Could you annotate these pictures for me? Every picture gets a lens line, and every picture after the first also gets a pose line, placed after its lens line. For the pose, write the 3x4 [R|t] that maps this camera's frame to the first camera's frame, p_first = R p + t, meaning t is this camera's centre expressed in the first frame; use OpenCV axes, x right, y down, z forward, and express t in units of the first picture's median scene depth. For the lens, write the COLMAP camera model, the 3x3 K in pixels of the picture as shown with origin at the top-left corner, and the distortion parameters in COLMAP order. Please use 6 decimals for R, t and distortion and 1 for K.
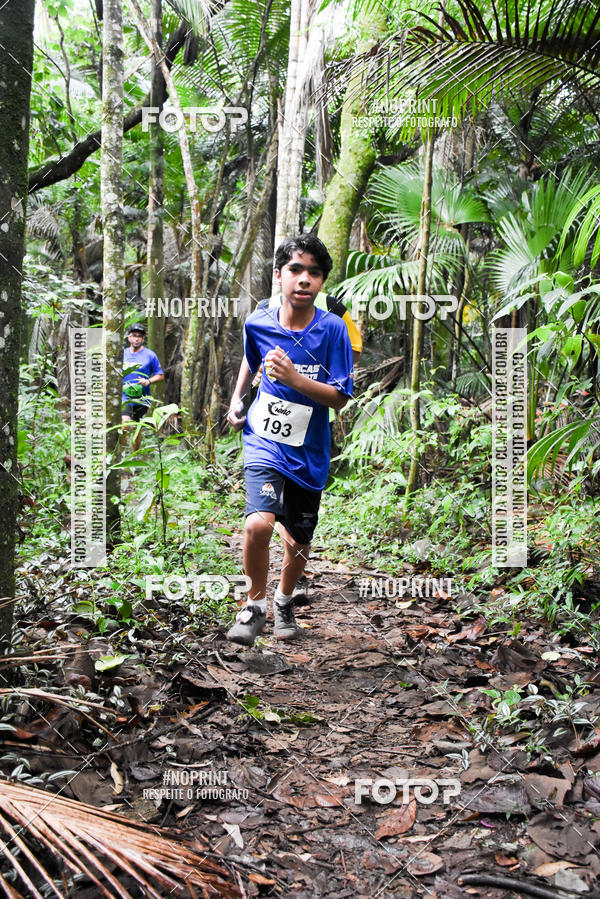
lens RADIAL K [[885.7, 0, 304.8], [0, 885.7, 450.7], [0, 0, 1]] dist [0.004286, 0.000000]
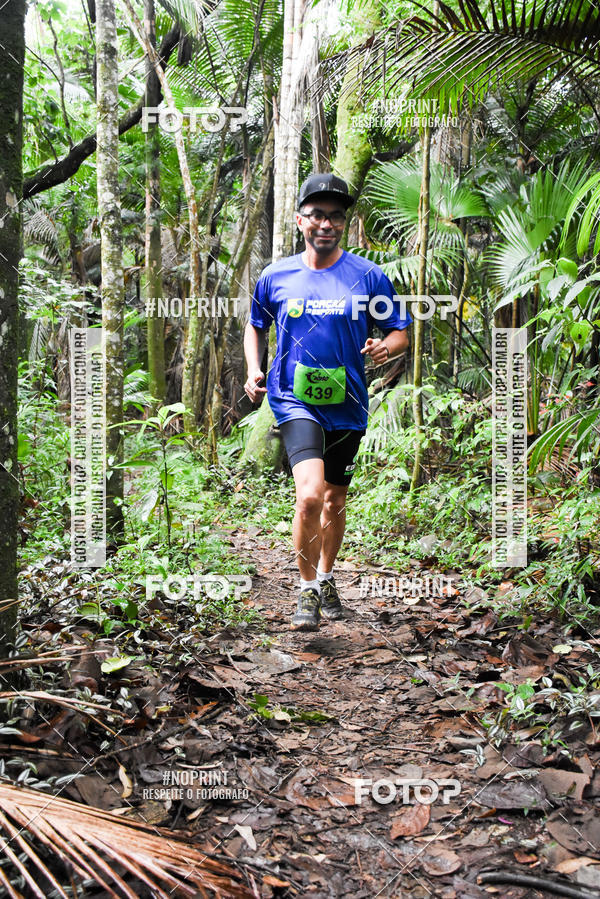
lens RADIAL K [[885.7, 0, 302.9], [0, 885.7, 451.3], [0, 0, 1]] dist [0.004286, 0.000000]
pose [[0.999770, -0.020970, -0.004473, -0.001758], [0.020972, 0.999780, 0.000359, 0.003905], [0.004464, -0.000453, 0.999990, 0.009396]]
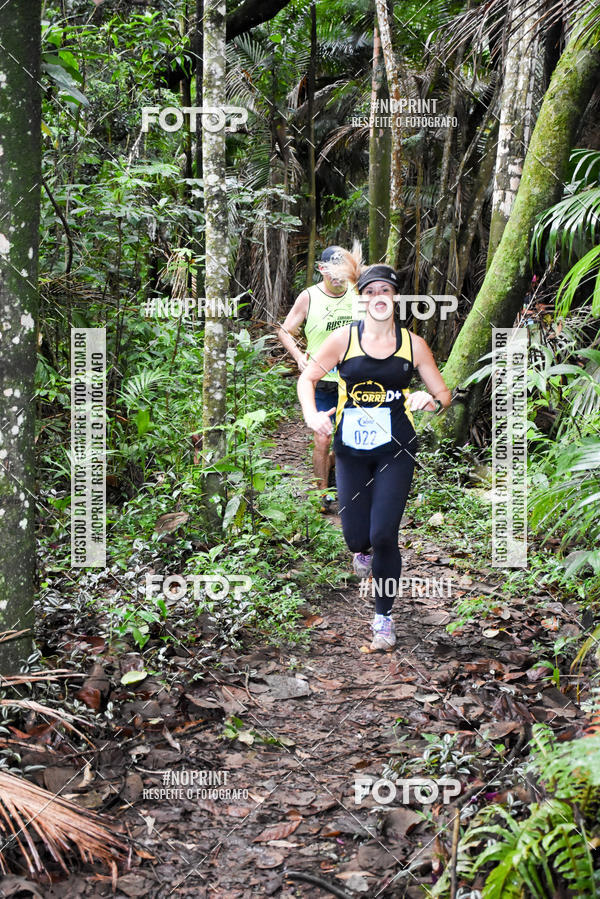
lens RADIAL K [[1262.1, 0, 297.5], [0, 1262.1, 453.5], [0, 0, 1]] dist [0.193995, 0.000000]
pose [[0.960902, 0.037726, -0.274307, 0.275888], [-0.014632, 0.996209, 0.085756, -0.126011], [0.276503, -0.078390, 0.957811, -0.321754]]
